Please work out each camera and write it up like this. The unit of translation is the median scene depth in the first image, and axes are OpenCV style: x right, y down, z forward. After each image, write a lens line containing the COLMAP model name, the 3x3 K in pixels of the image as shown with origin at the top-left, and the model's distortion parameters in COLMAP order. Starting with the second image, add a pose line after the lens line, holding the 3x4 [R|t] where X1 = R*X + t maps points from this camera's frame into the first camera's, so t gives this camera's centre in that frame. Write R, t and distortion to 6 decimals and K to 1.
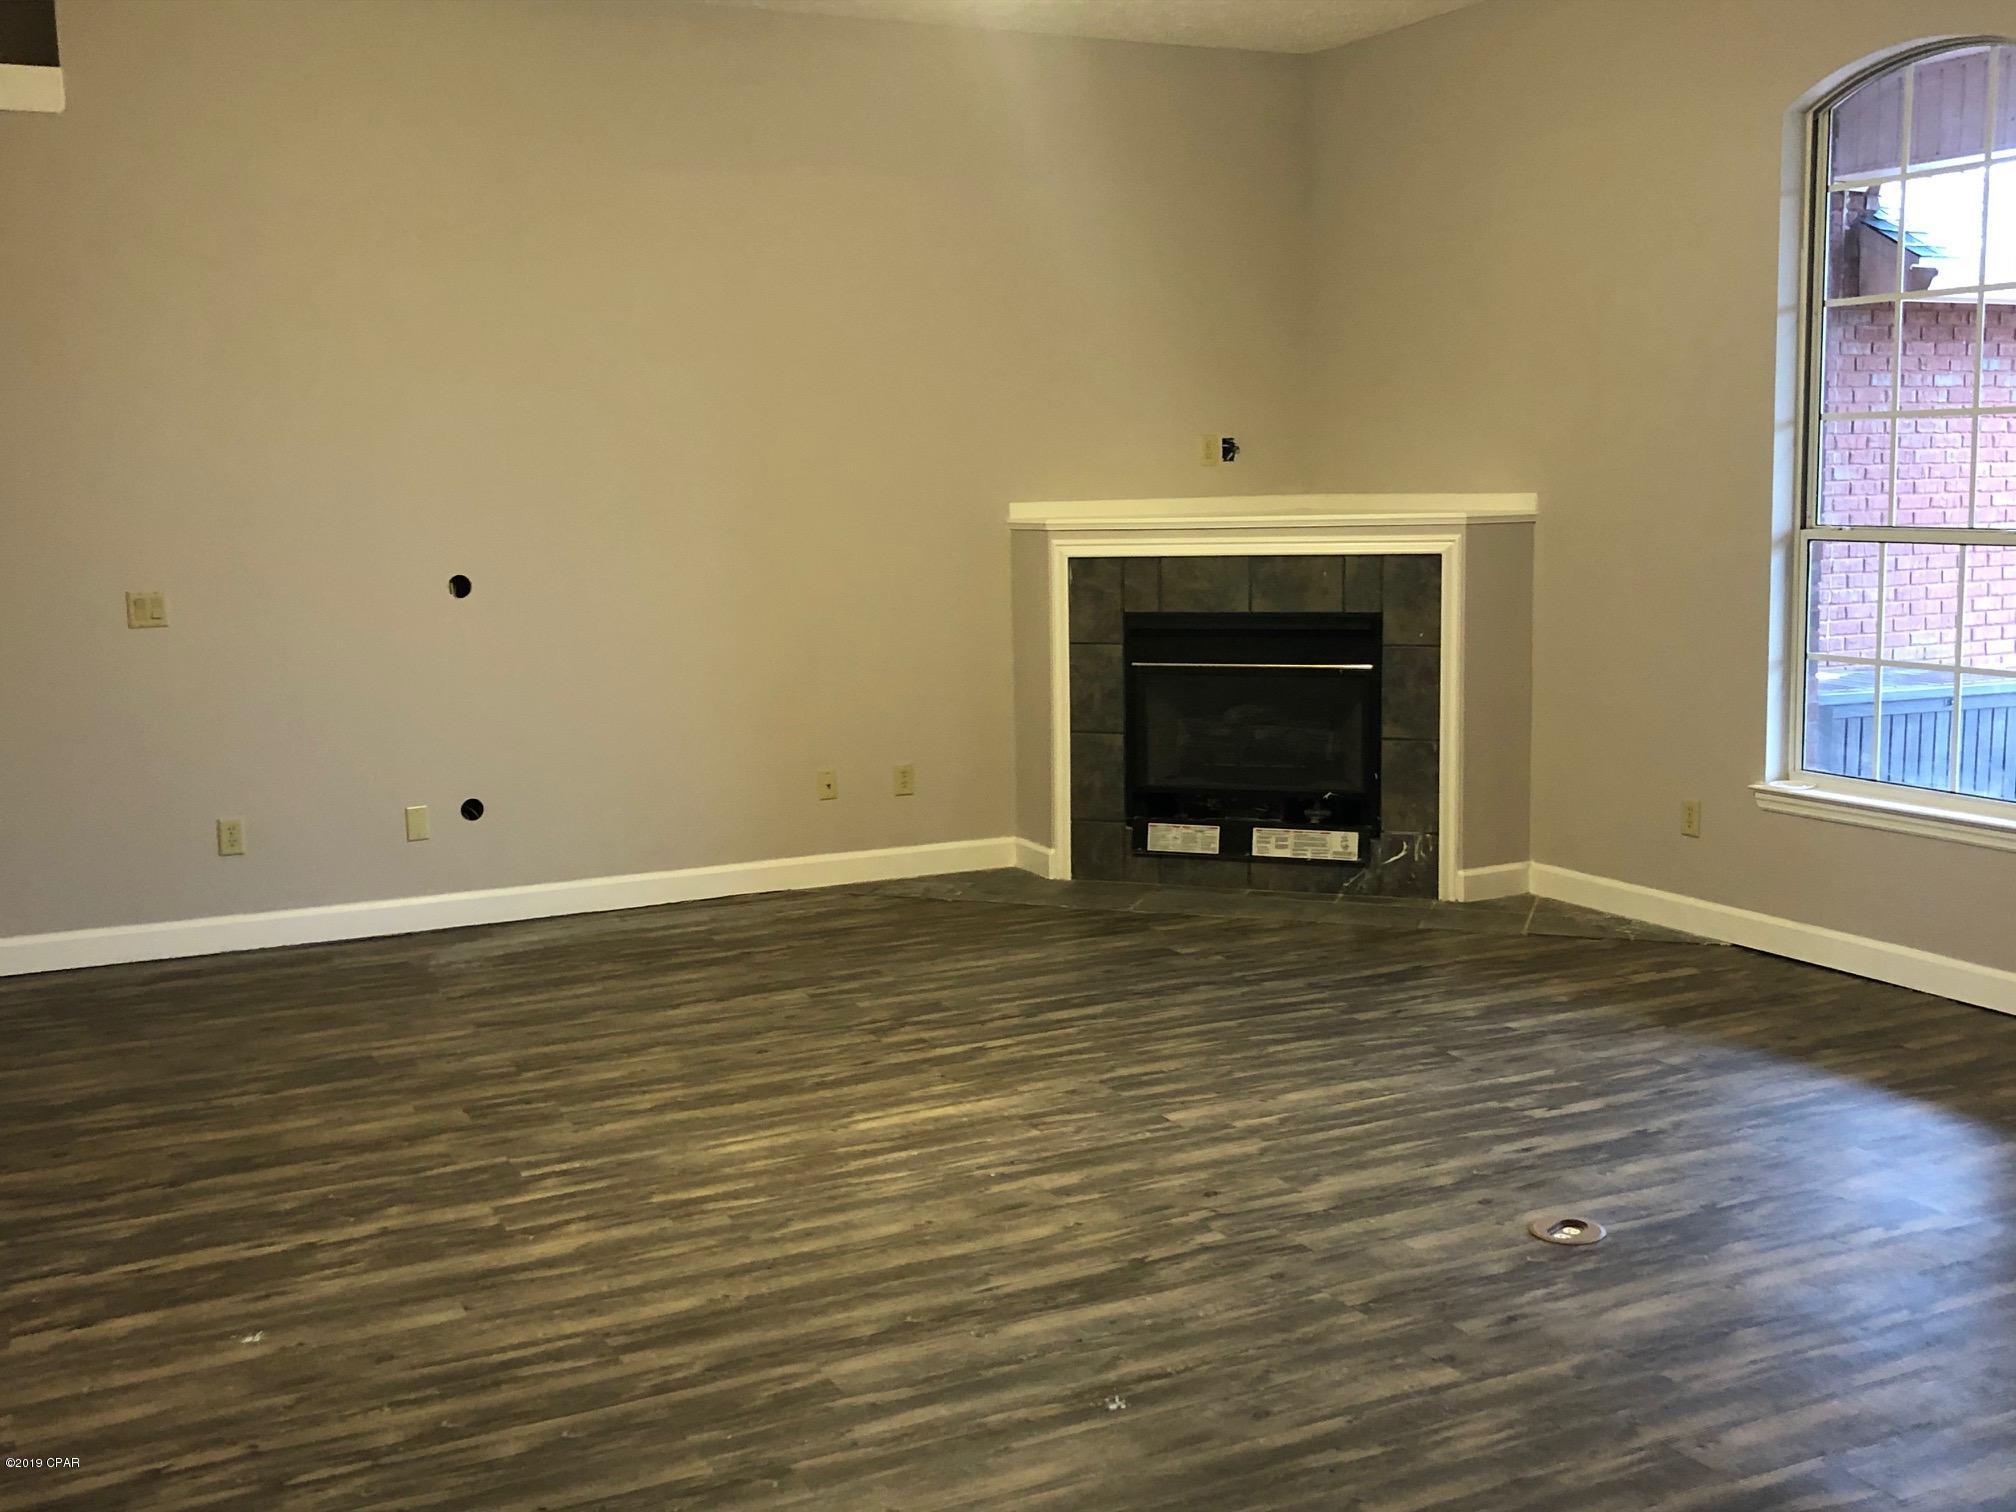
lens RADIAL K [[2142.0, 0, 987.6], [0, 2142.0, 748.2], [0, 0, 1]] dist [0.089439, 0.000000]
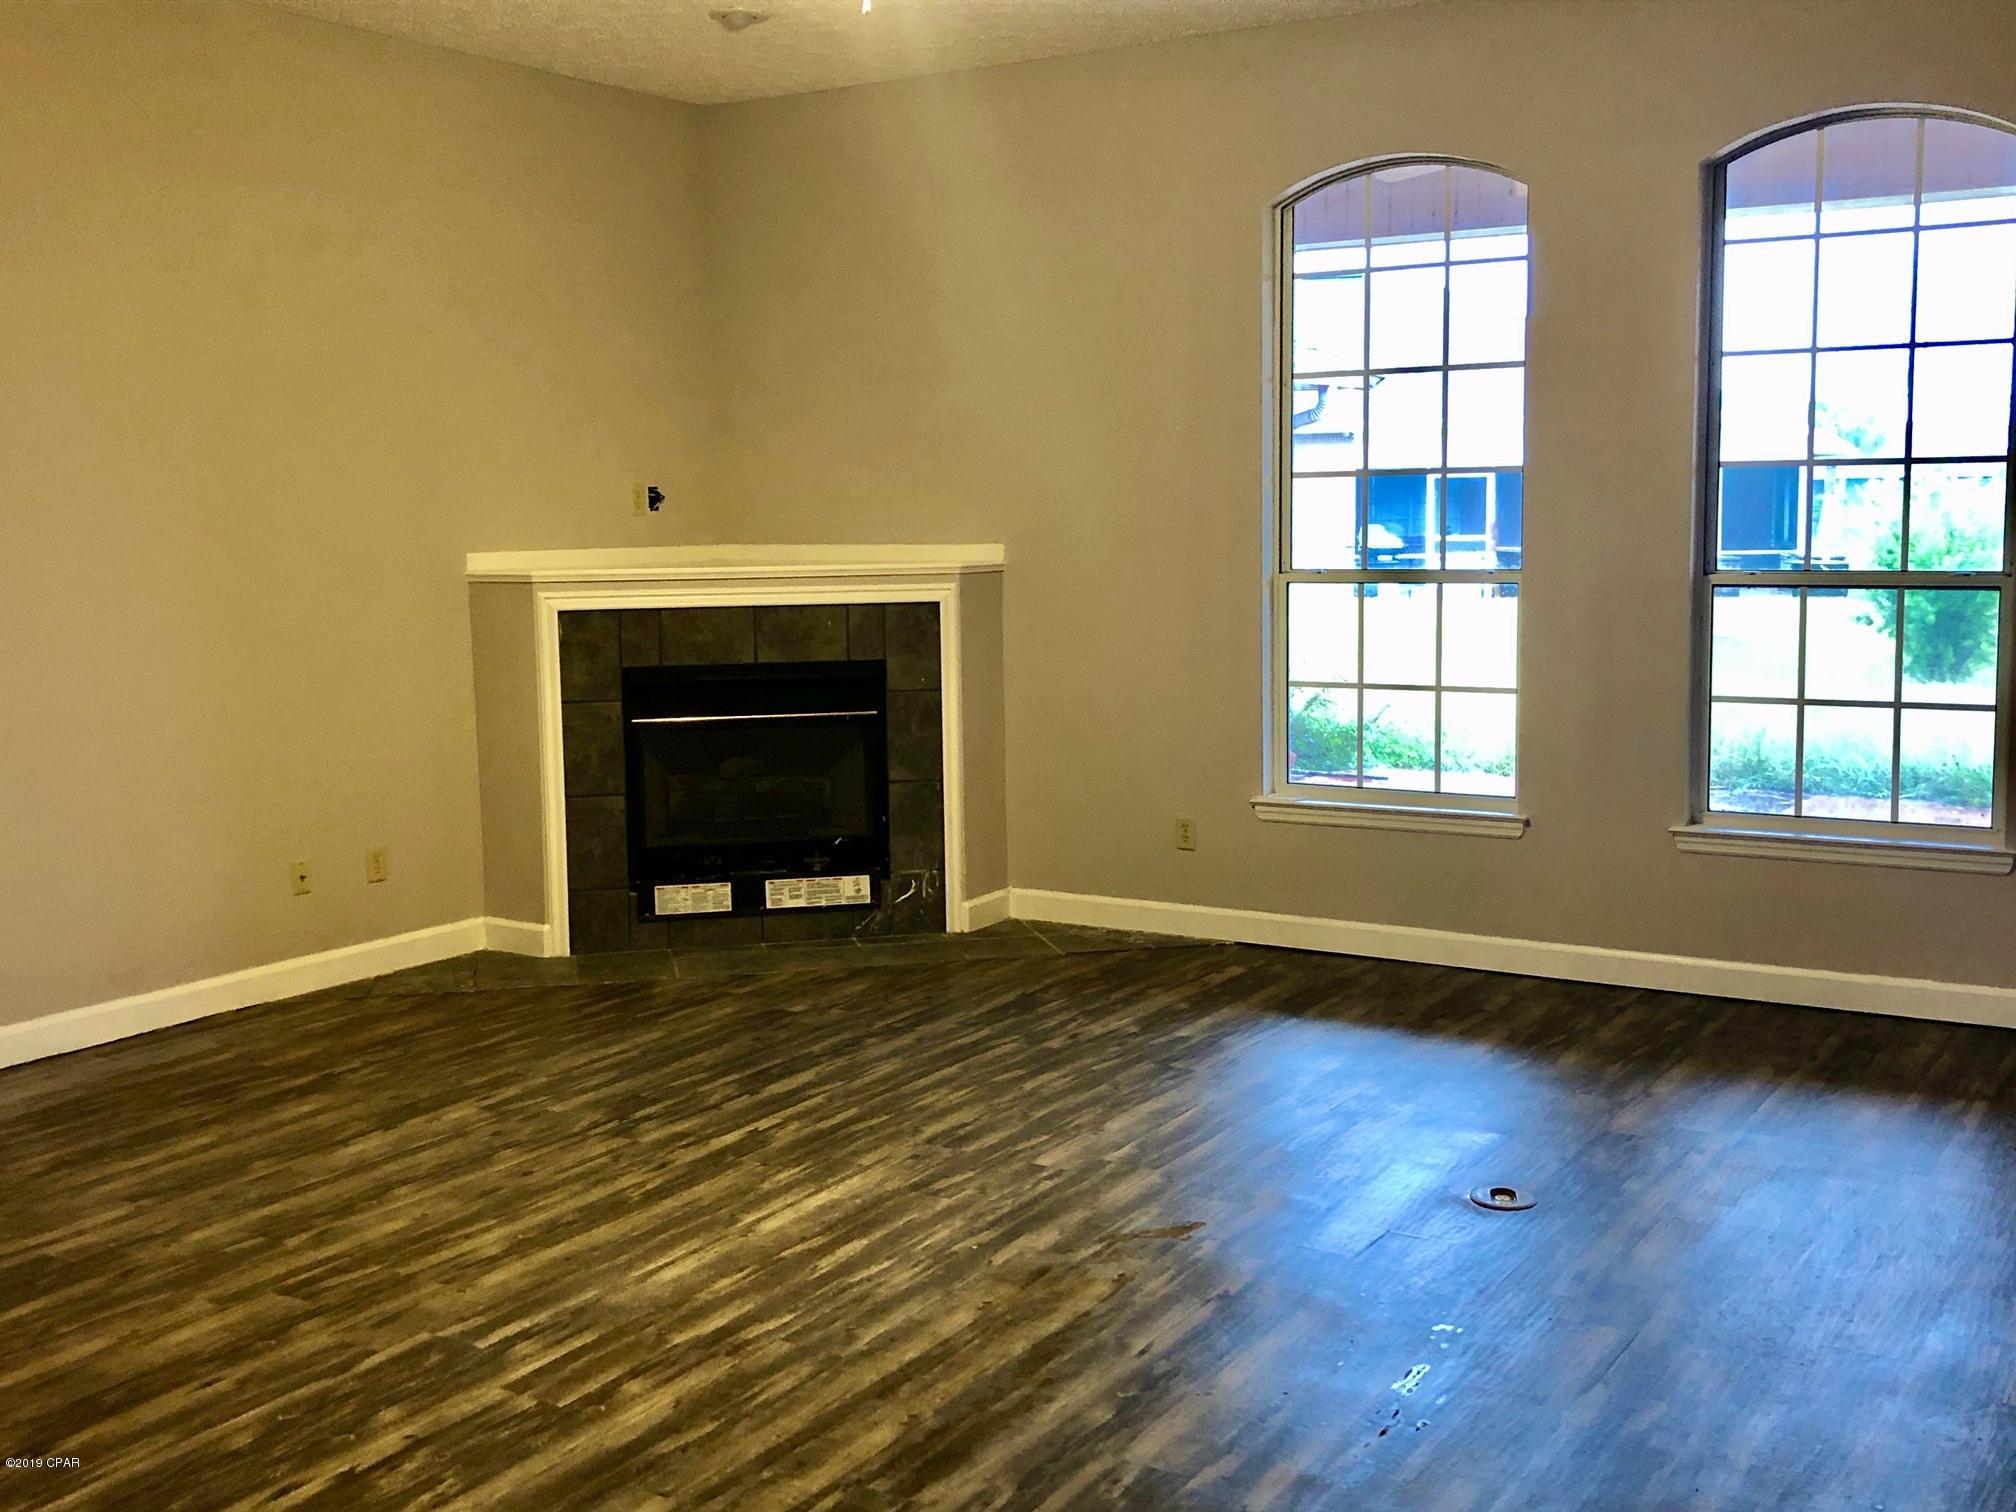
lens RADIAL K [[2142.0, 0, 997.6], [0, 2142.0, 753.6], [0, 0, 1]] dist [0.089439, 0.000000]
pose [[0.853585, -0.057361, 0.517785, -0.413807], [0.067777, 0.997700, -0.001204, -0.018231], [-0.516525, 0.036122, 0.855510, 0.137143]]
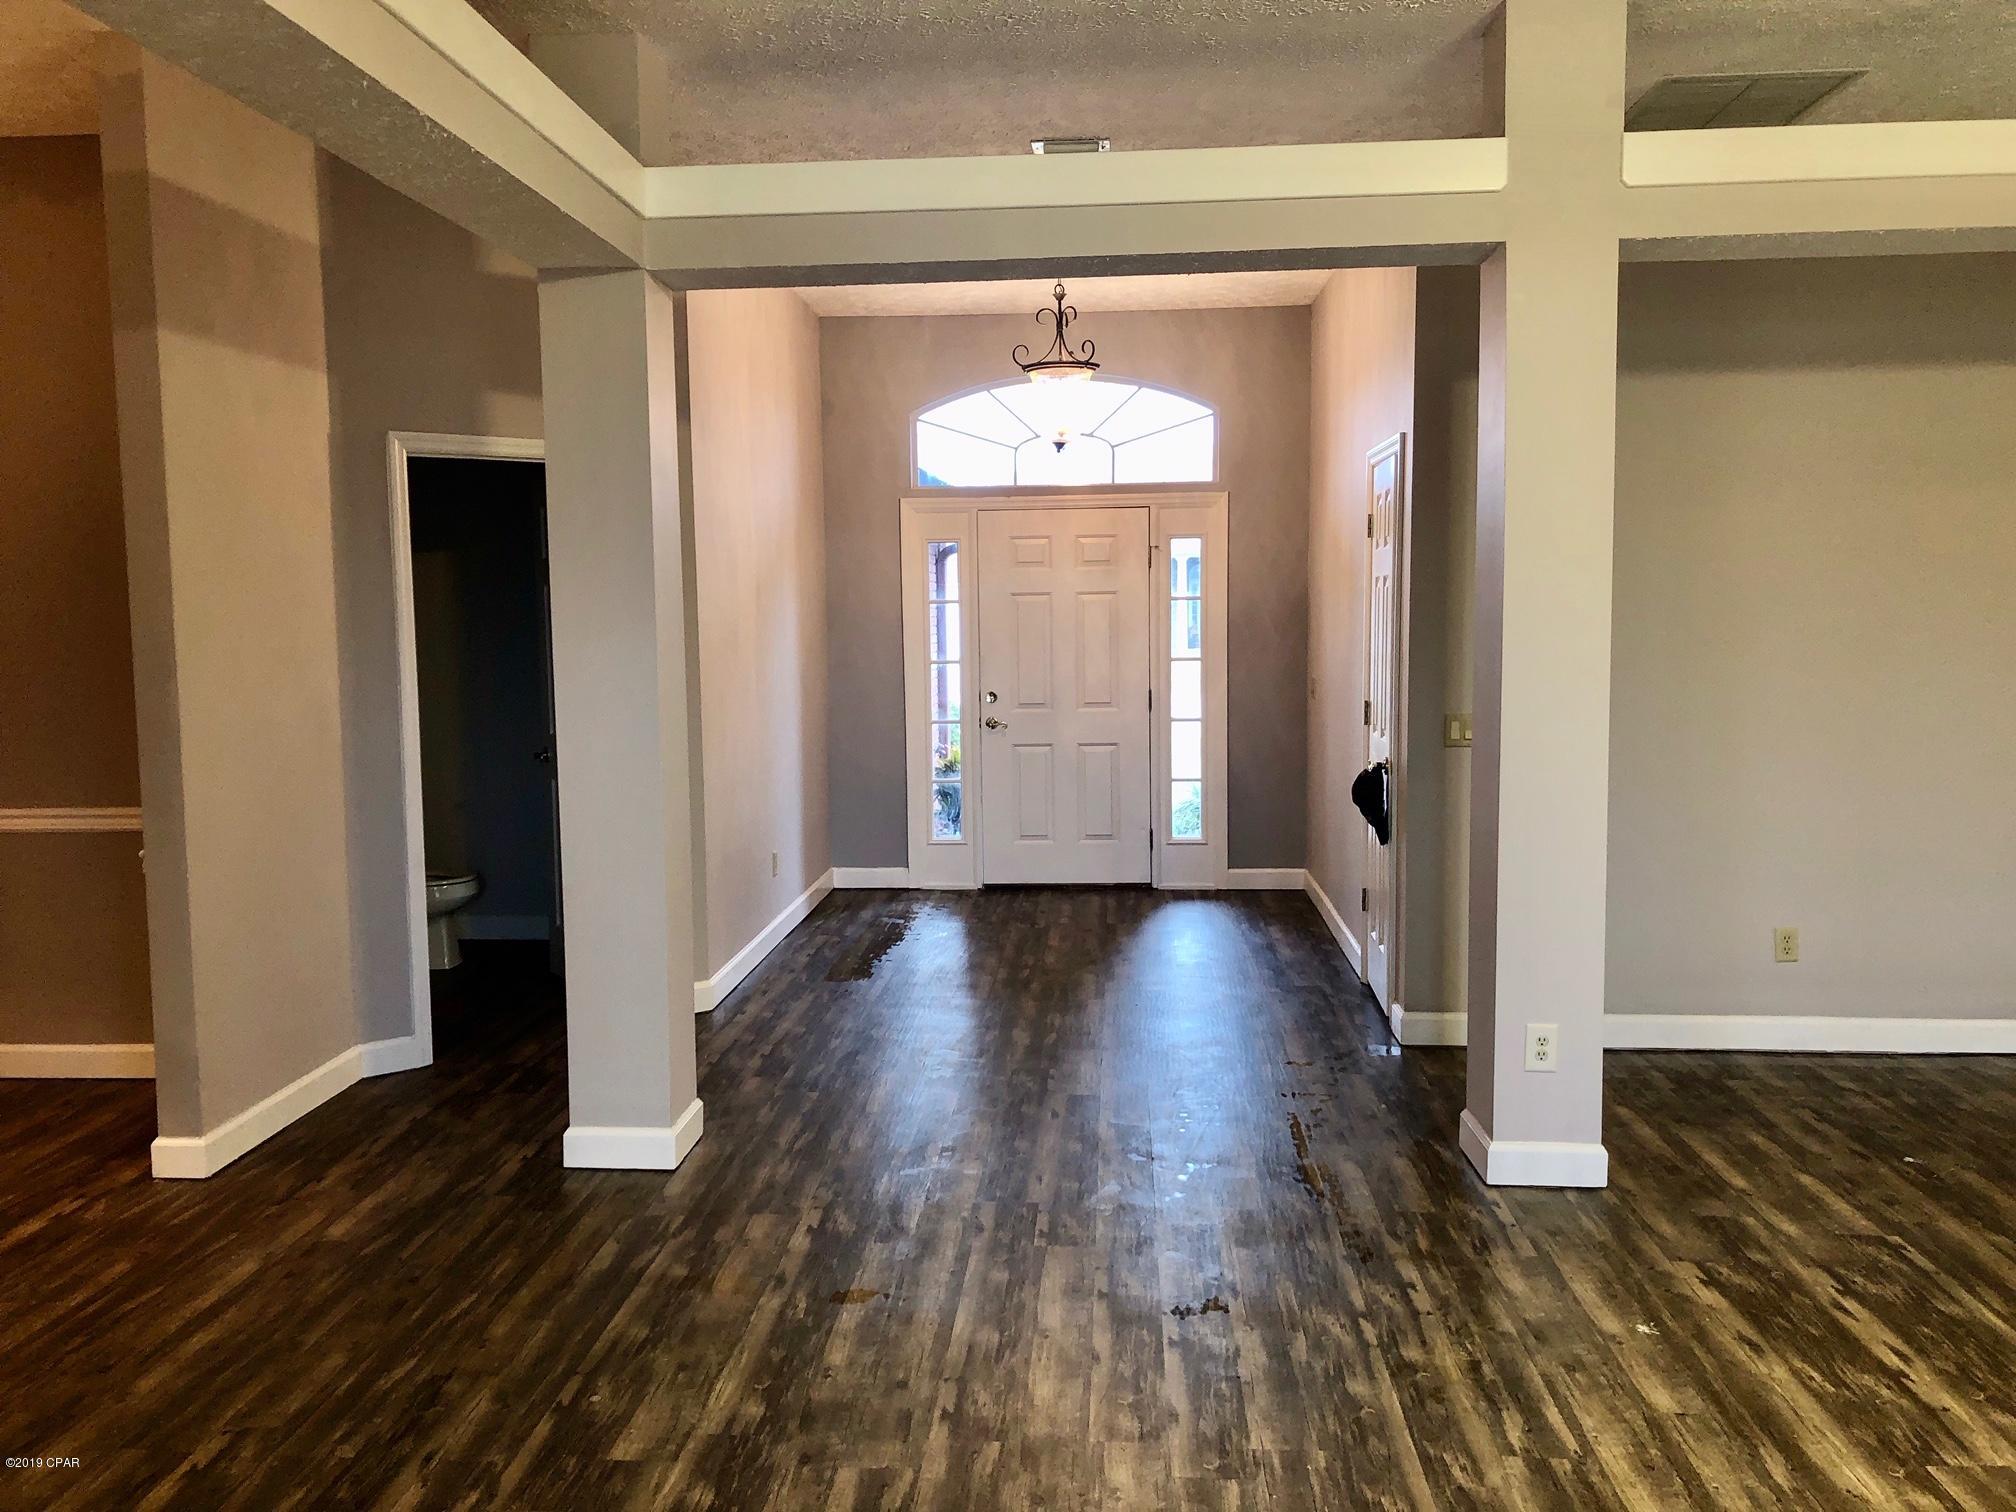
lens RADIAL K [[1647.8, 0, 1005.6], [0, 1647.8, 755.3], [0, 0, 1]] dist [-0.001612, -0.005889]
pose [[-0.511019, 0.101577, -0.853546, 0.435231], [-0.089653, 0.981279, 0.170454, -0.123867], [0.854881, 0.163628, -0.492345, 0.788790]]
